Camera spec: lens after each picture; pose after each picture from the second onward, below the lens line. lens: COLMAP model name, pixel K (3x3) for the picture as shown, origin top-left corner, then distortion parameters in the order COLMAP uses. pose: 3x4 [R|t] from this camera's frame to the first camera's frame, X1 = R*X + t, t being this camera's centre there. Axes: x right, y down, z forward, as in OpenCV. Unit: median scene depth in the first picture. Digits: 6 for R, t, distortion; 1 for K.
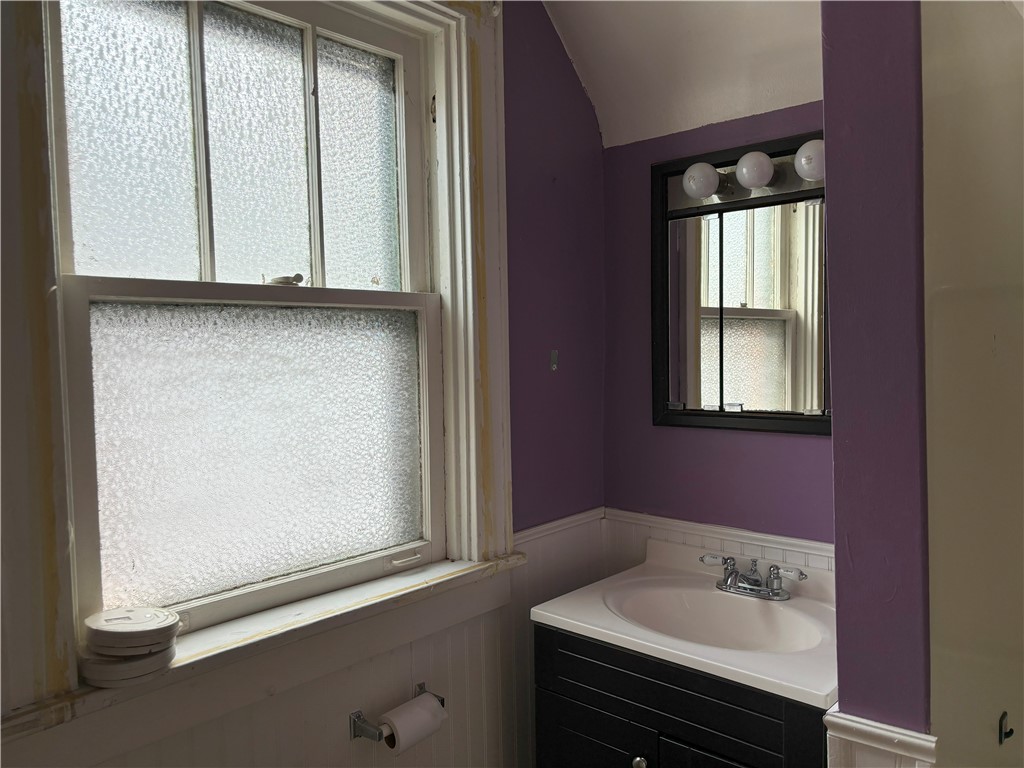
lens RADIAL K [[776.4, 0, 510.0], [0, 776.4, 390.2], [0, 0, 1]] dist [0.039123, -0.040463]
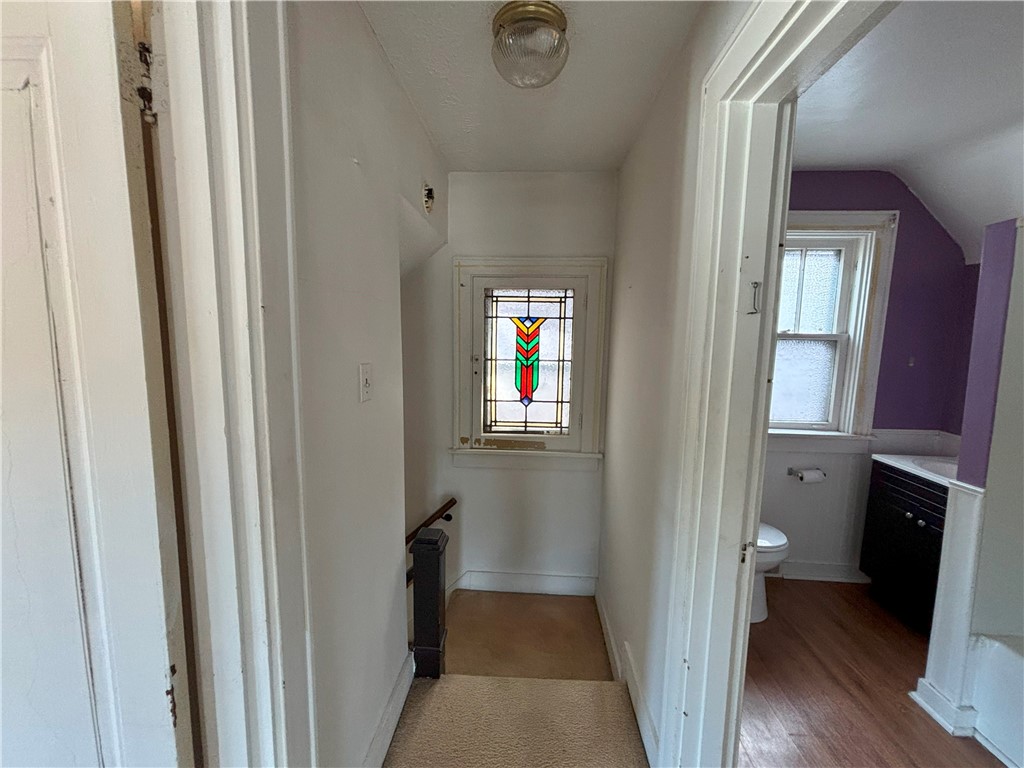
lens RADIAL K [[408.9, 0, 524.0], [0, 408.9, 385.9], [0, 0, 1]] dist [0.008815, 0.000017]
pose [[0.643598, 0.125679, -0.754974, 0.316185], [-0.074090, 0.992024, 0.101979, -0.007997], [0.761769, -0.009697, 0.647776, -0.881657]]
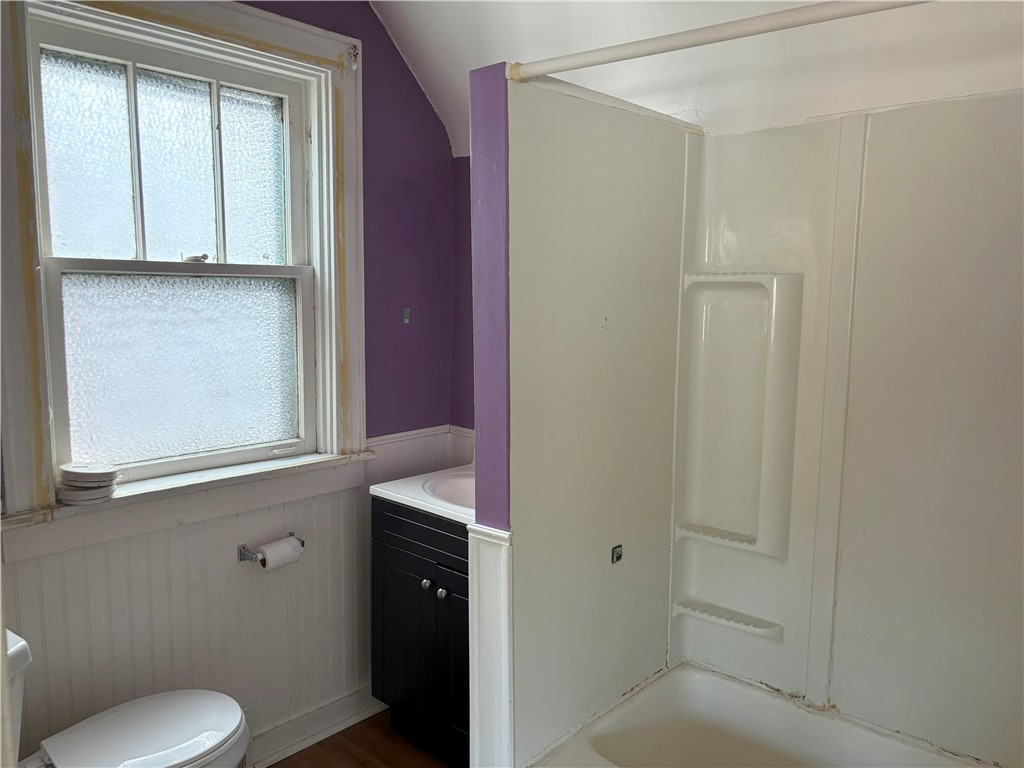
lens RADIAL K [[777.9, 0, 507.6], [0, 777.9, 392.8], [0, 0, 1]] dist [0.022743, -0.009526]
pose [[0.999255, 0.038423, 0.003608, 0.295340], [-0.038588, 0.996073, 0.079681, -0.024222], [-0.000532, -0.079760, 0.996814, -0.482272]]
